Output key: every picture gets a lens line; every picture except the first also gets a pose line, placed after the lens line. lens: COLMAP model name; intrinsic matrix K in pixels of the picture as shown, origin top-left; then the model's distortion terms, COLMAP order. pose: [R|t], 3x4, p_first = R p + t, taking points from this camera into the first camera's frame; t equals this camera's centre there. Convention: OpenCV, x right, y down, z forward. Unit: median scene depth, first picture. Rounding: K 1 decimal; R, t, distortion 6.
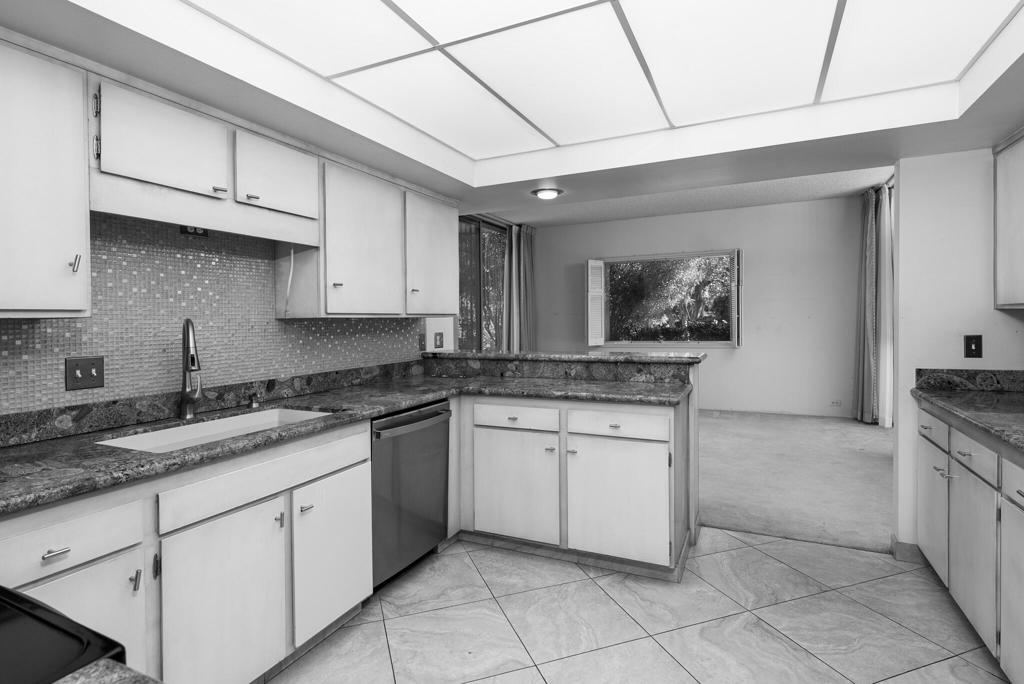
lens RADIAL K [[515.7, 0, 511.2], [0, 515.7, 328.6], [0, 0, 1]] dist [-0.000279, 0.000028]
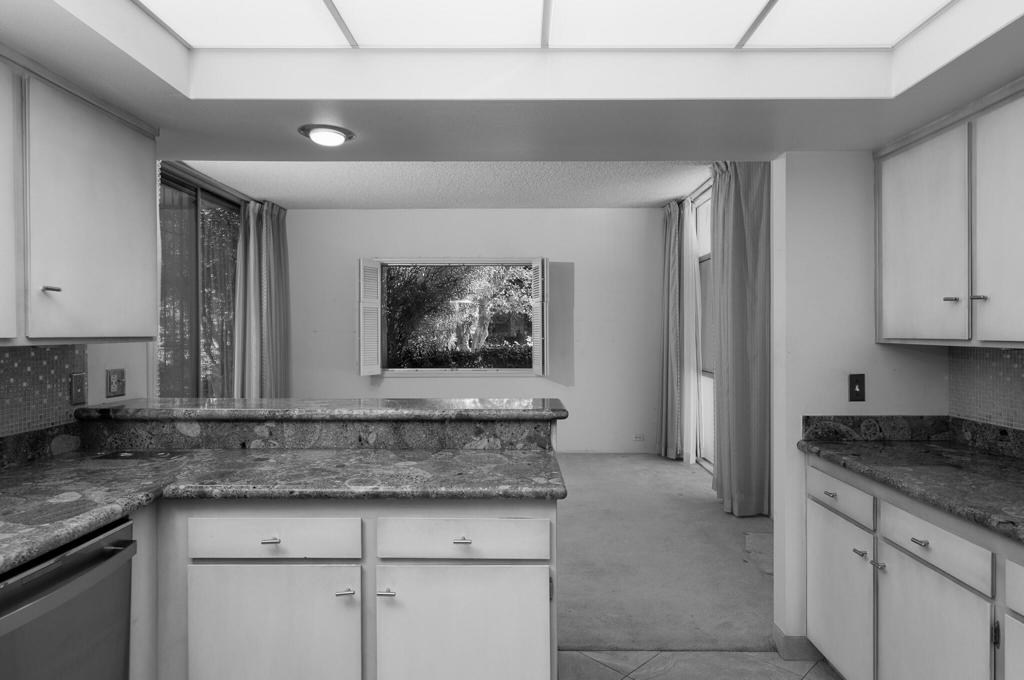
lens RADIAL K [[604.3, 0, 490.9], [0, 604.3, 354.2], [0, 0, 1]] dist [0.004629, 0.000599]
pose [[0.922483, 0.004842, 0.386007, -0.024763], [-0.010837, 0.999852, 0.013356, -0.023606], [-0.385885, -0.016503, 0.922399, 0.295435]]
